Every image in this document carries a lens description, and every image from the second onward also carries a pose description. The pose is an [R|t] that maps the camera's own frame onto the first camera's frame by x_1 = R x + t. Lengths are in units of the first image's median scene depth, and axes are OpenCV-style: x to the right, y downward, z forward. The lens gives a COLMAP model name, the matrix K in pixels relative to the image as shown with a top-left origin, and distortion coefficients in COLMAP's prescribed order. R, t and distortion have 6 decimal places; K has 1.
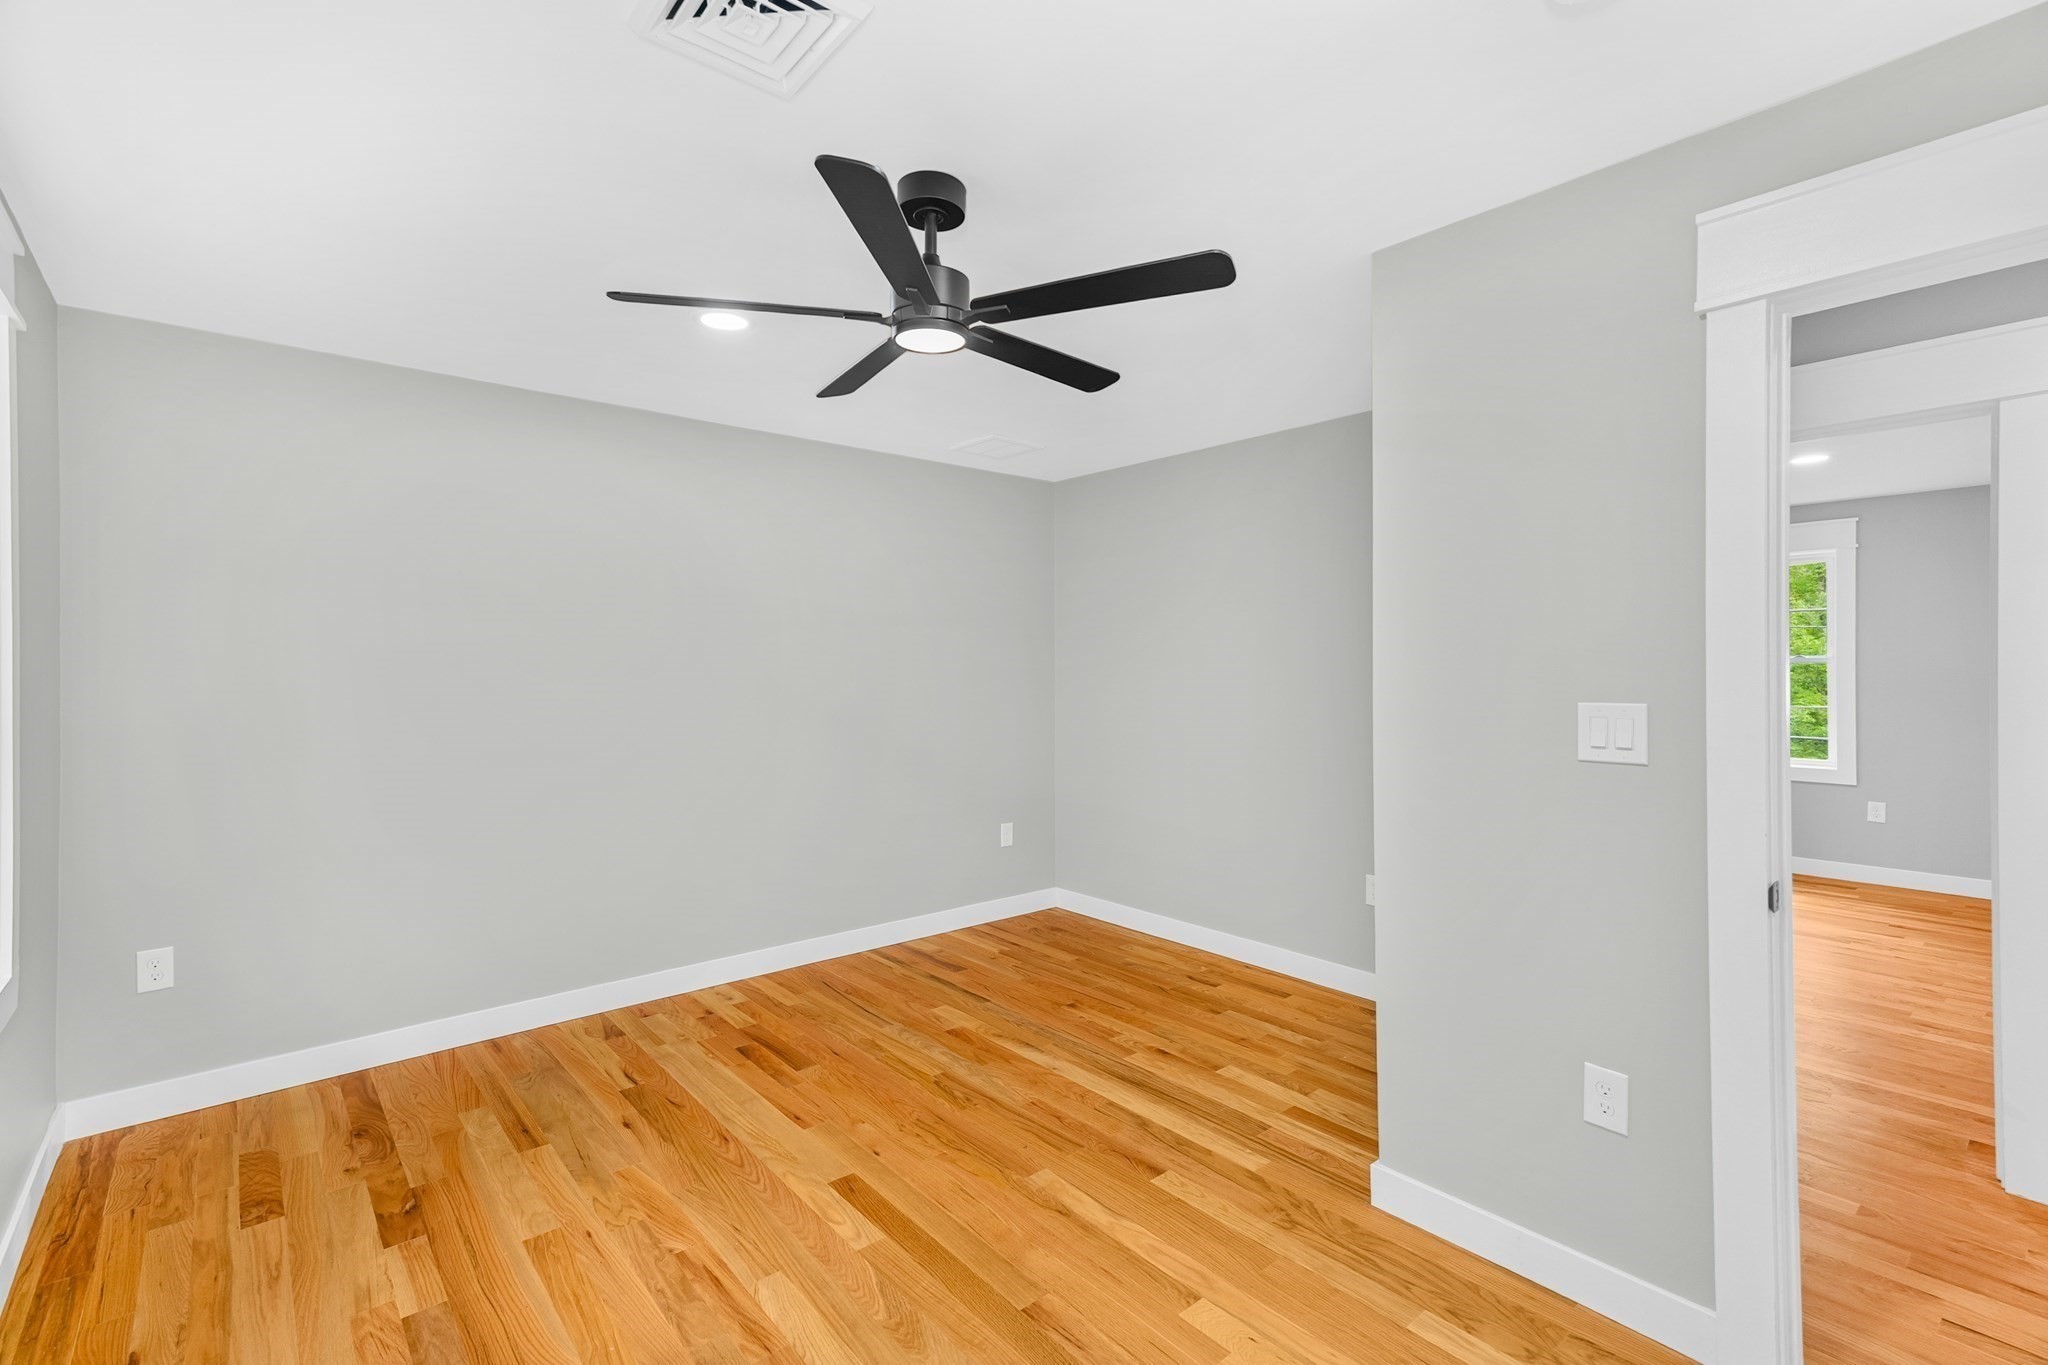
lens RADIAL K [[907.4, 0, 1020.2], [0, 907.4, 676.8], [0, 0, 1]] dist [0.016672, 0.000118]
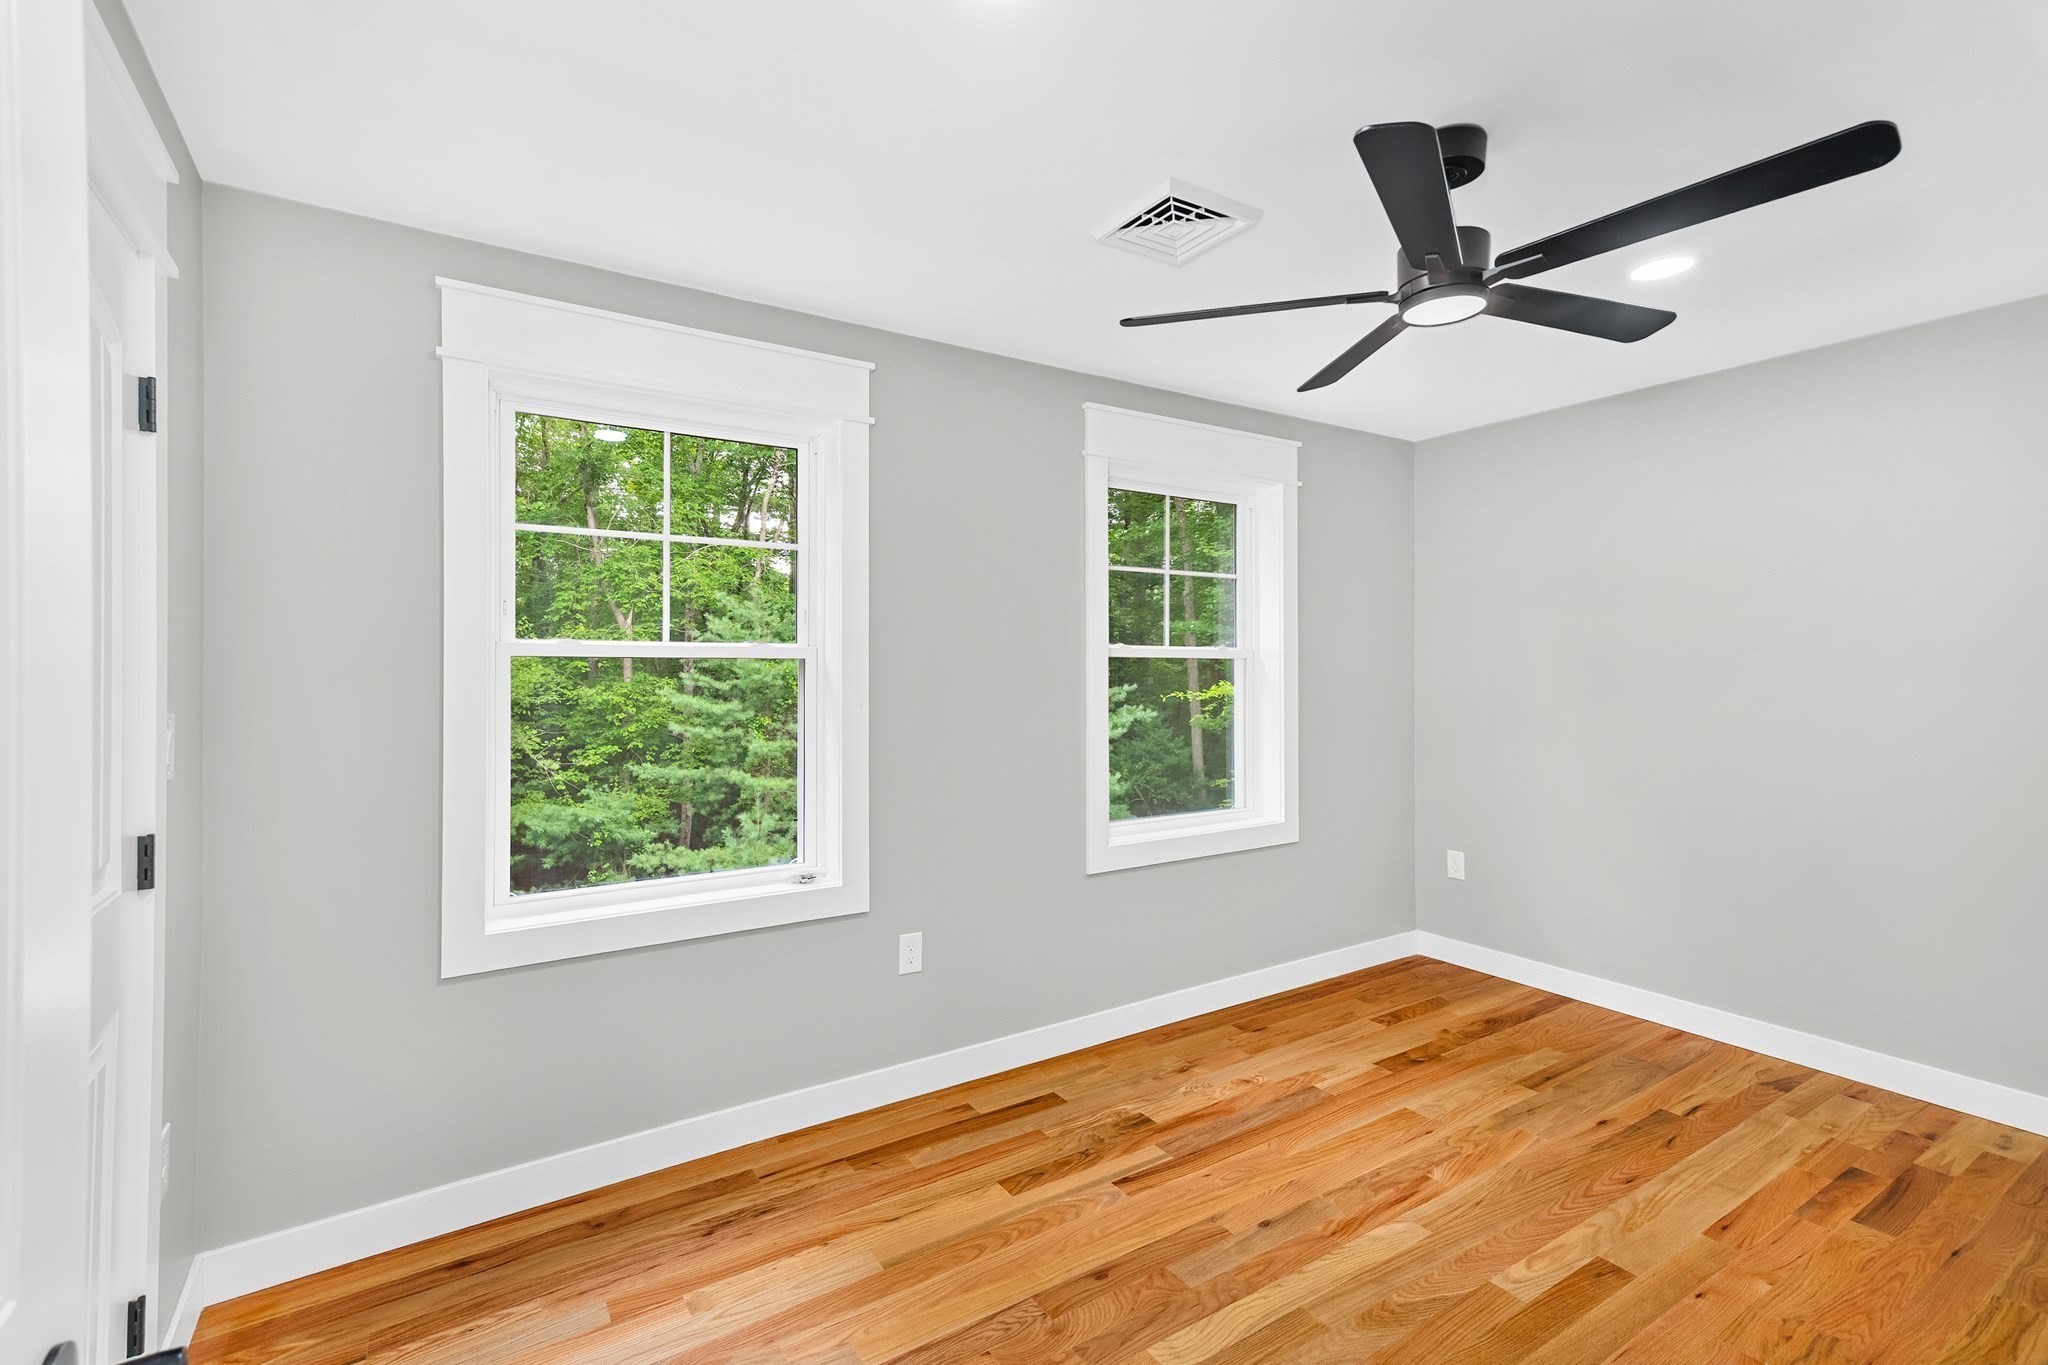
lens RADIAL K [[925.1, 0, 1030.6], [0, 925.1, 654.6], [0, 0, 1]] dist [0.000861, -0.000131]
pose [[-0.127107, -0.009248, -0.991846, 0.694822], [-0.008367, 0.999931, -0.008251, -0.008083], [0.991854, 0.007250, -0.127176, 0.534253]]
